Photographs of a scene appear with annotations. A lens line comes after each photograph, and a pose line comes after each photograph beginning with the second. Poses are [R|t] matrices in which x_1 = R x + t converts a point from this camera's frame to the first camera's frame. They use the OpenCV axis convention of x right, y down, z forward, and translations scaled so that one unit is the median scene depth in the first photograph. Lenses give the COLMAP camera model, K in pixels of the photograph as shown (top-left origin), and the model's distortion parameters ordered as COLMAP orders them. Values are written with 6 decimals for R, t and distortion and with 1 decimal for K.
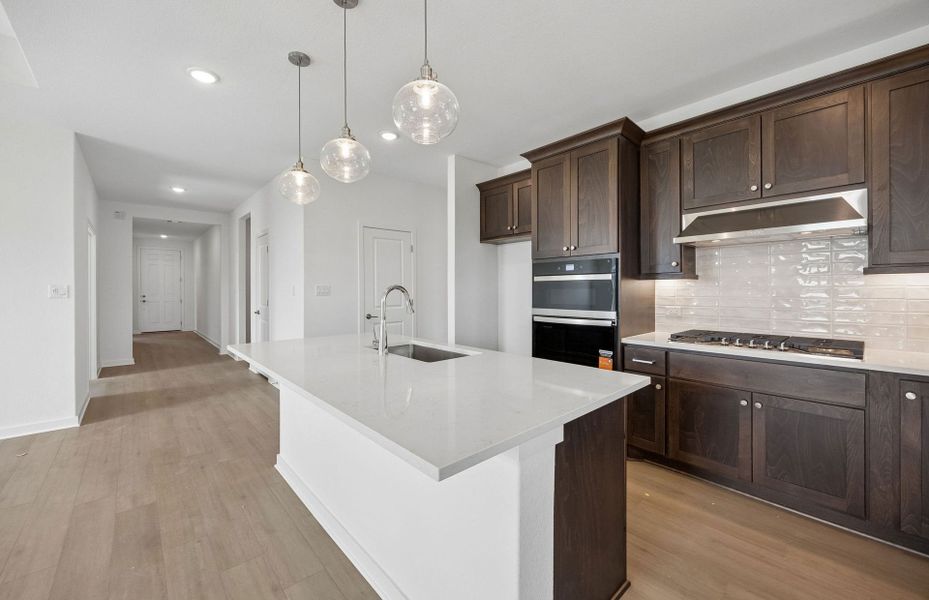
lens RADIAL K [[360.1, 0, 458.7], [0, 360.1, 289.8], [0, 0, 1]] dist [-0.002022, -0.000263]
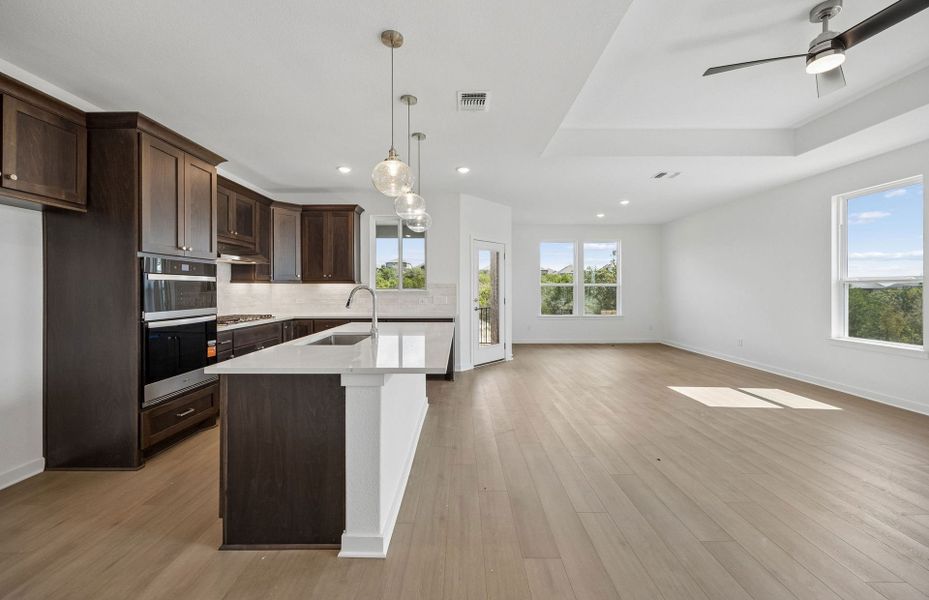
lens RADIAL K [[357.1, 0, 461.5], [0, 357.1, 287.9], [0, 0, 1]] dist [-0.002626, -0.000183]
pose [[-0.743824, 0.008039, 0.668327, -0.911504], [0.006435, 0.999967, -0.004866, 0.004100], [-0.668344, 0.000681, -0.743852, 1.202861]]
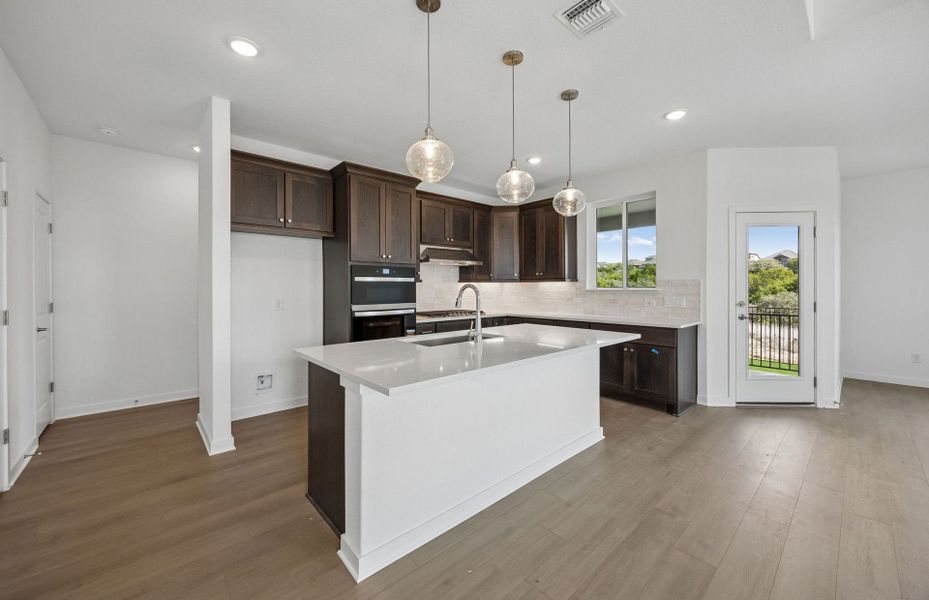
lens RADIAL K [[357.1, 0, 461.5], [0, 357.1, 287.9], [0, 0, 1]] dist [-0.002626, -0.000183]
pose [[0.001758, 0.003750, 0.999991, -0.956551], [0.004394, 0.999983, -0.003758, 0.003639], [-0.999989, 0.004401, 0.001741, 0.713868]]
